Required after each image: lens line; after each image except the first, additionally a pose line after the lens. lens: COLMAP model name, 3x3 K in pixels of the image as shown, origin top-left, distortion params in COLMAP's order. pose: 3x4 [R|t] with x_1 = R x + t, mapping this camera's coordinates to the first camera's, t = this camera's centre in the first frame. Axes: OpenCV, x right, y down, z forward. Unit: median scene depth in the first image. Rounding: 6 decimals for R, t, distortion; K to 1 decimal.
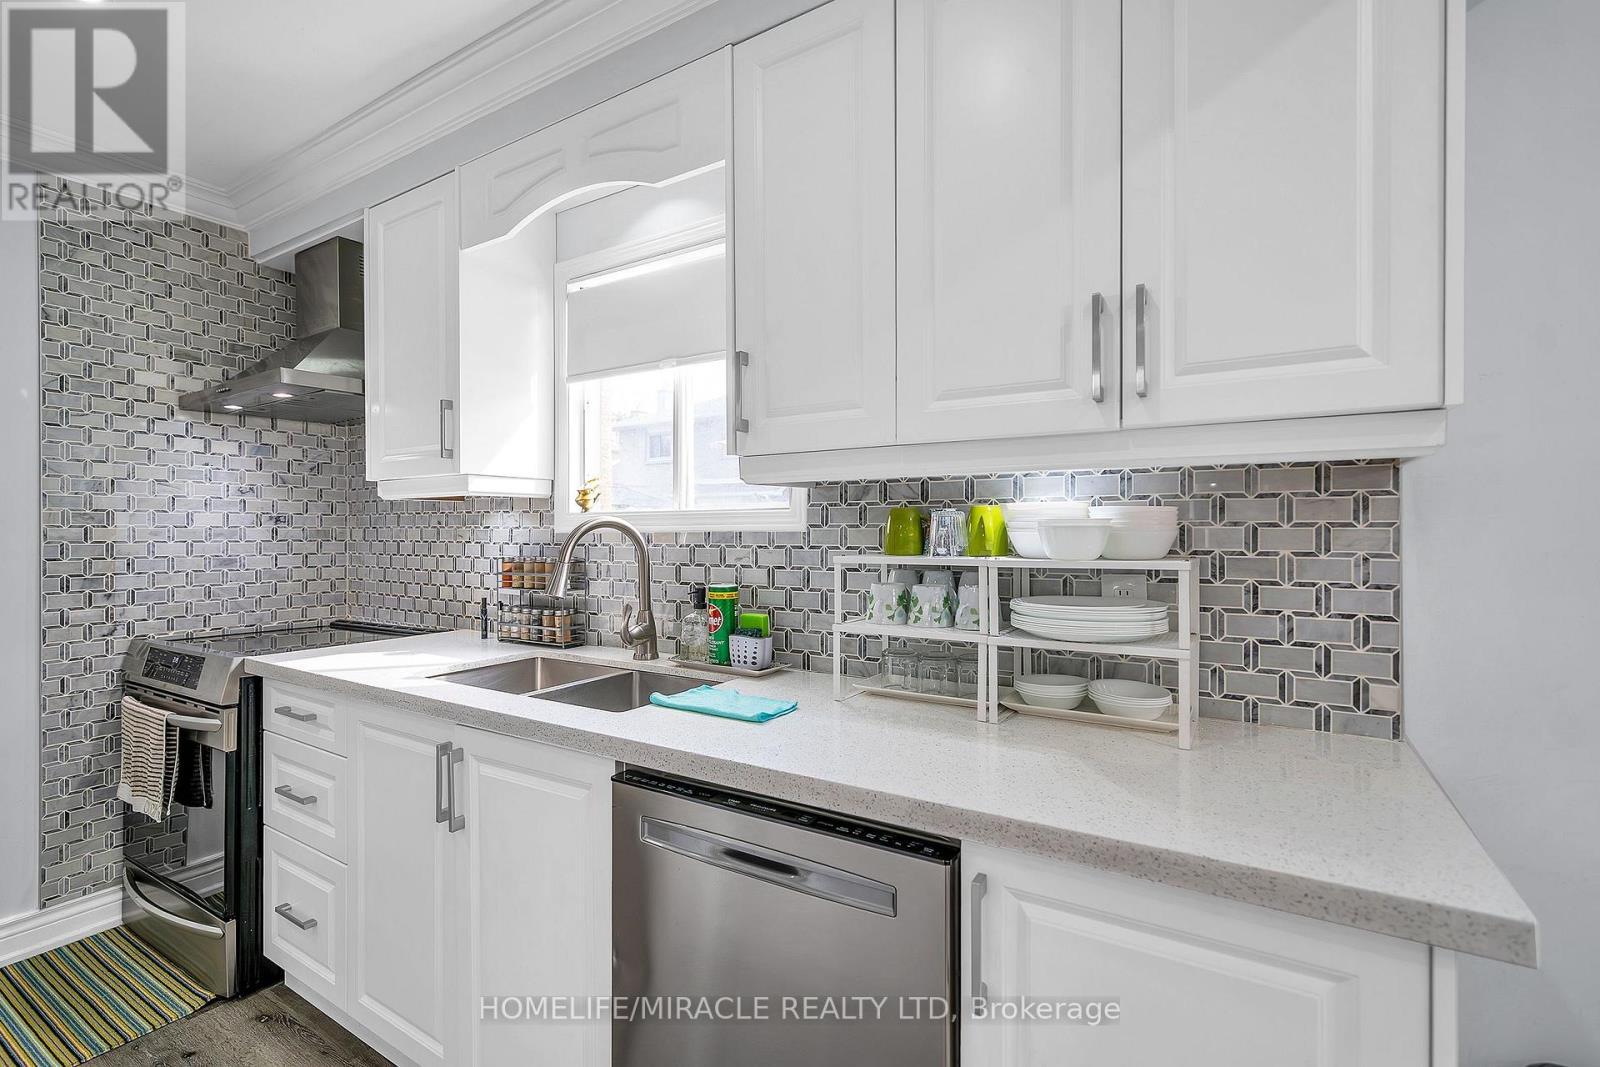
lens RADIAL K [[730.0, 0, 797.5], [0, 730.0, 528.4], [0, 0, 1]] dist [0.003988, -0.000433]
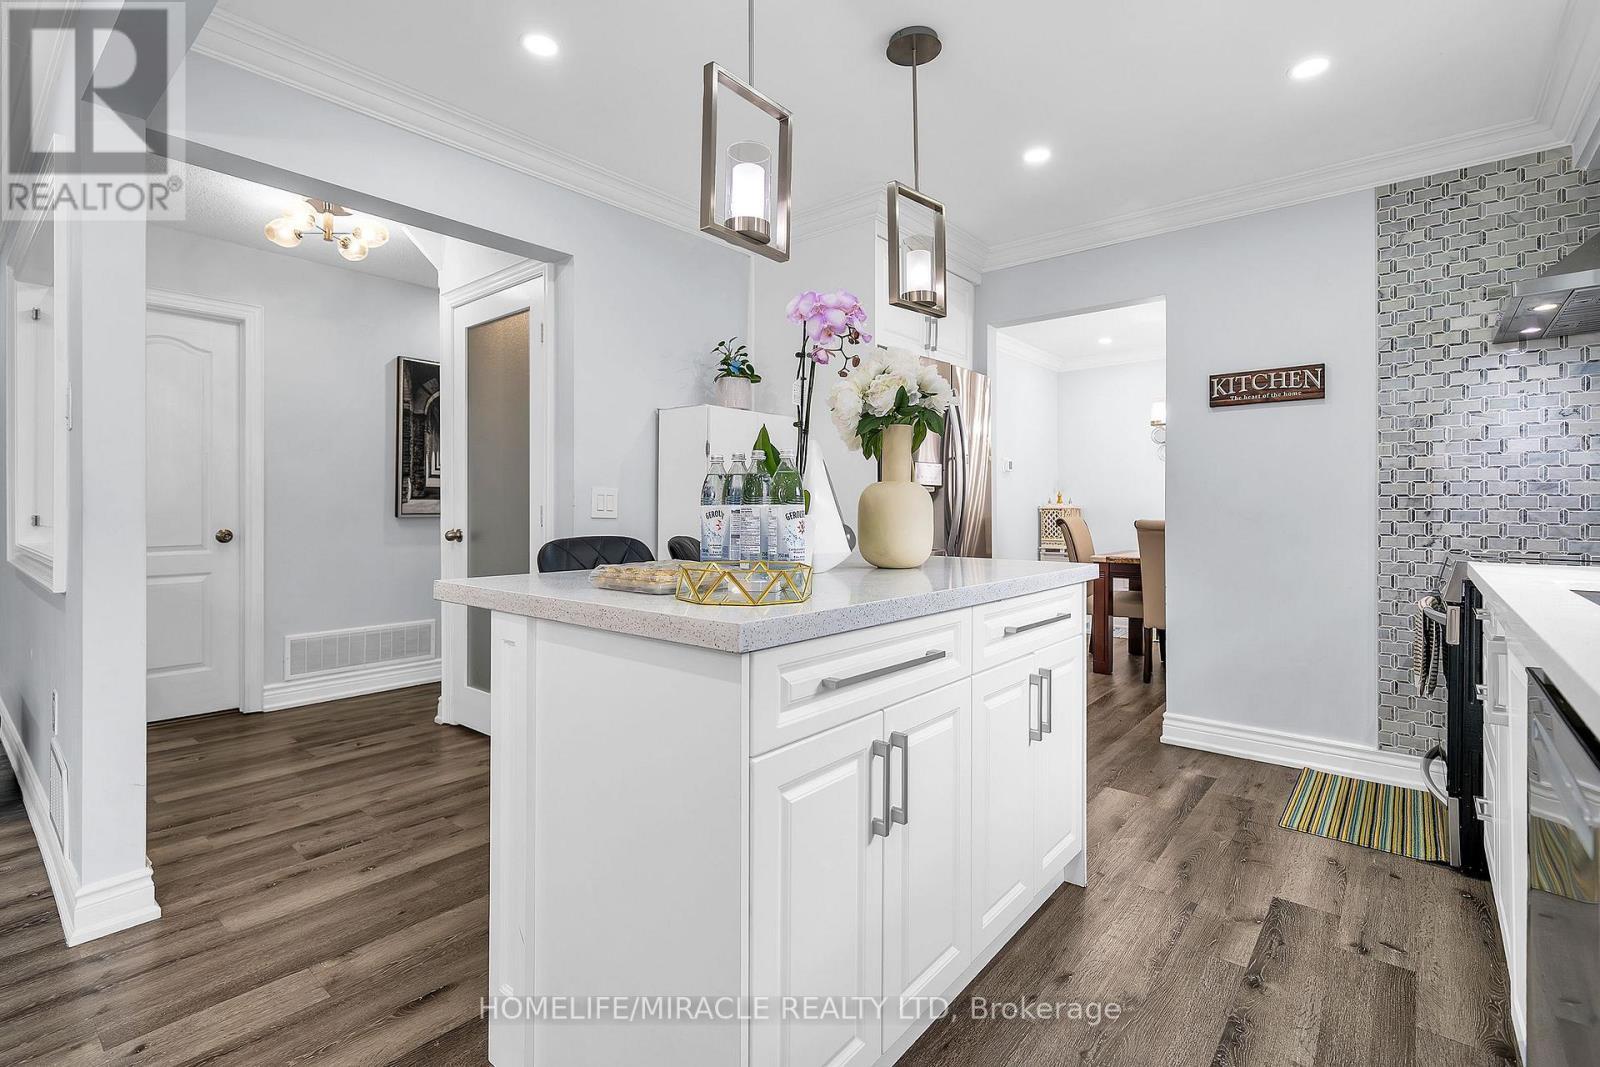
lens RADIAL K [[730.0, 0, 806.3], [0, 730.0, 506.5], [0, 0, 1]] dist [0.003988, -0.000433]
pose [[-0.131225, -0.002598, -0.991349, 0.475791], [-0.001658, 0.999996, -0.002401, 0.107666], [0.991351, 0.001329, -0.131229, 0.187408]]
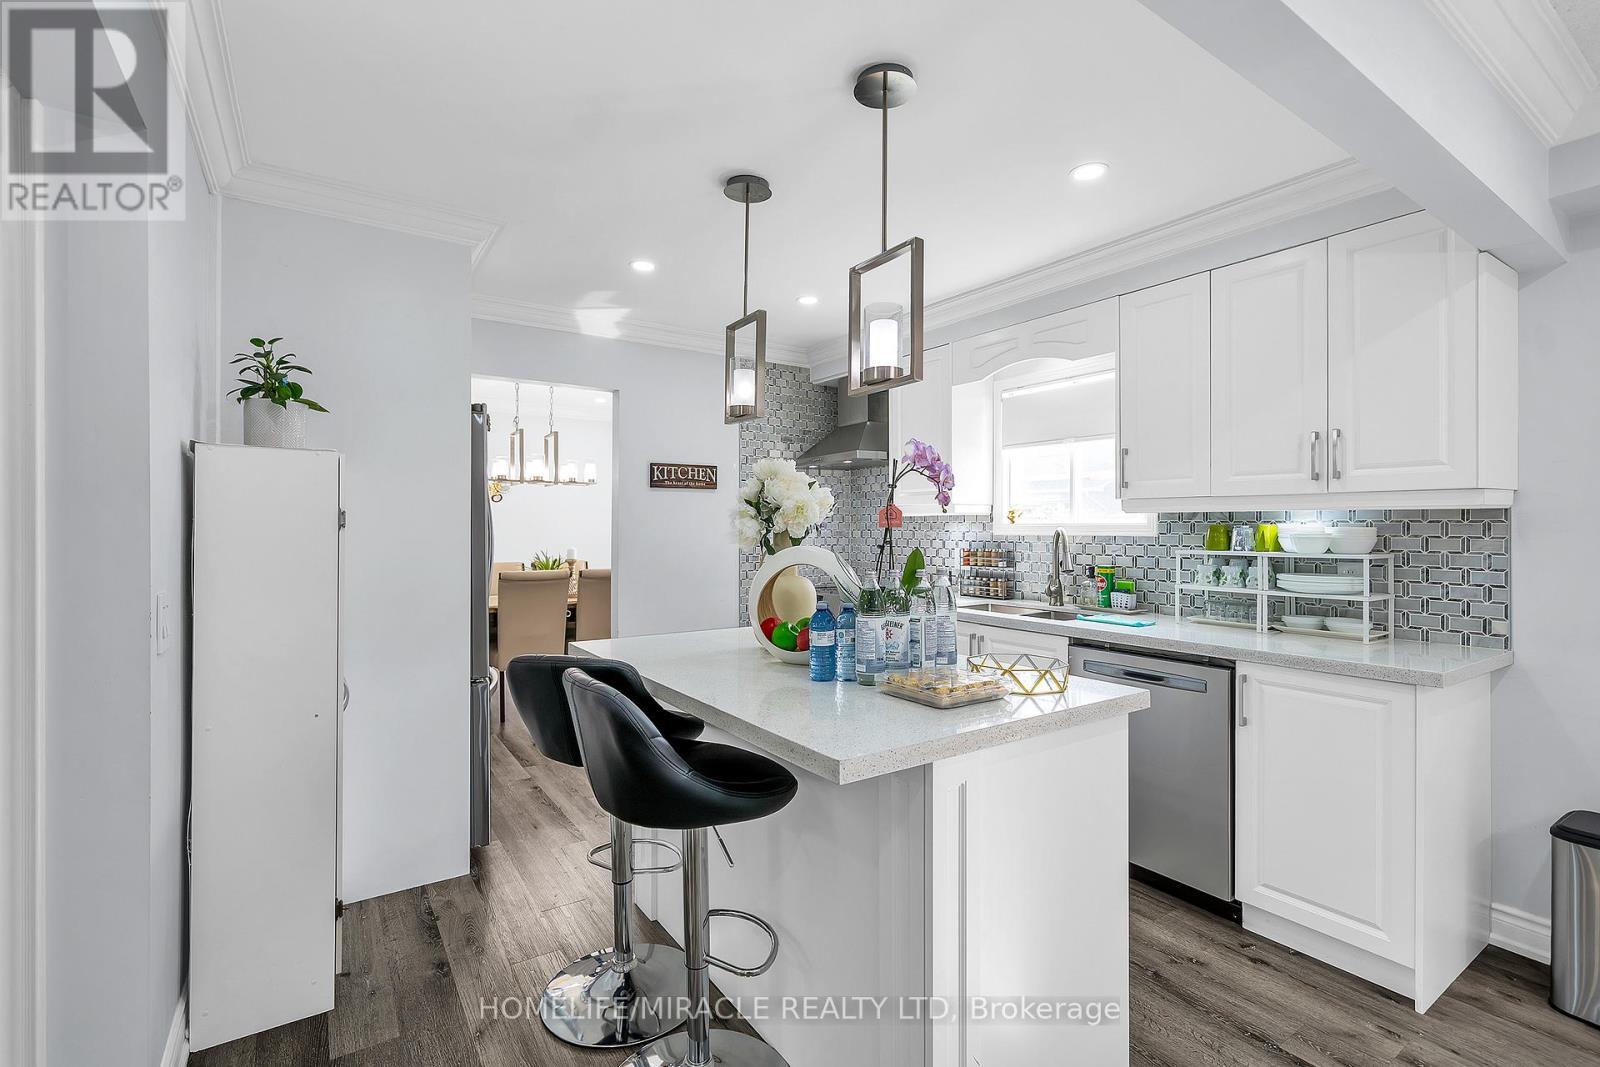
lens RADIAL K [[730.0, 0, 792.1], [0, 730.0, 521.7], [0, 0, 1]] dist [0.003988, -0.000433]
pose [[0.914758, 0.000536, -0.404003, -0.080289], [-0.000965, 0.999999, -0.000859, -0.028721], [0.404002, 0.001176, 0.914757, -0.974195]]
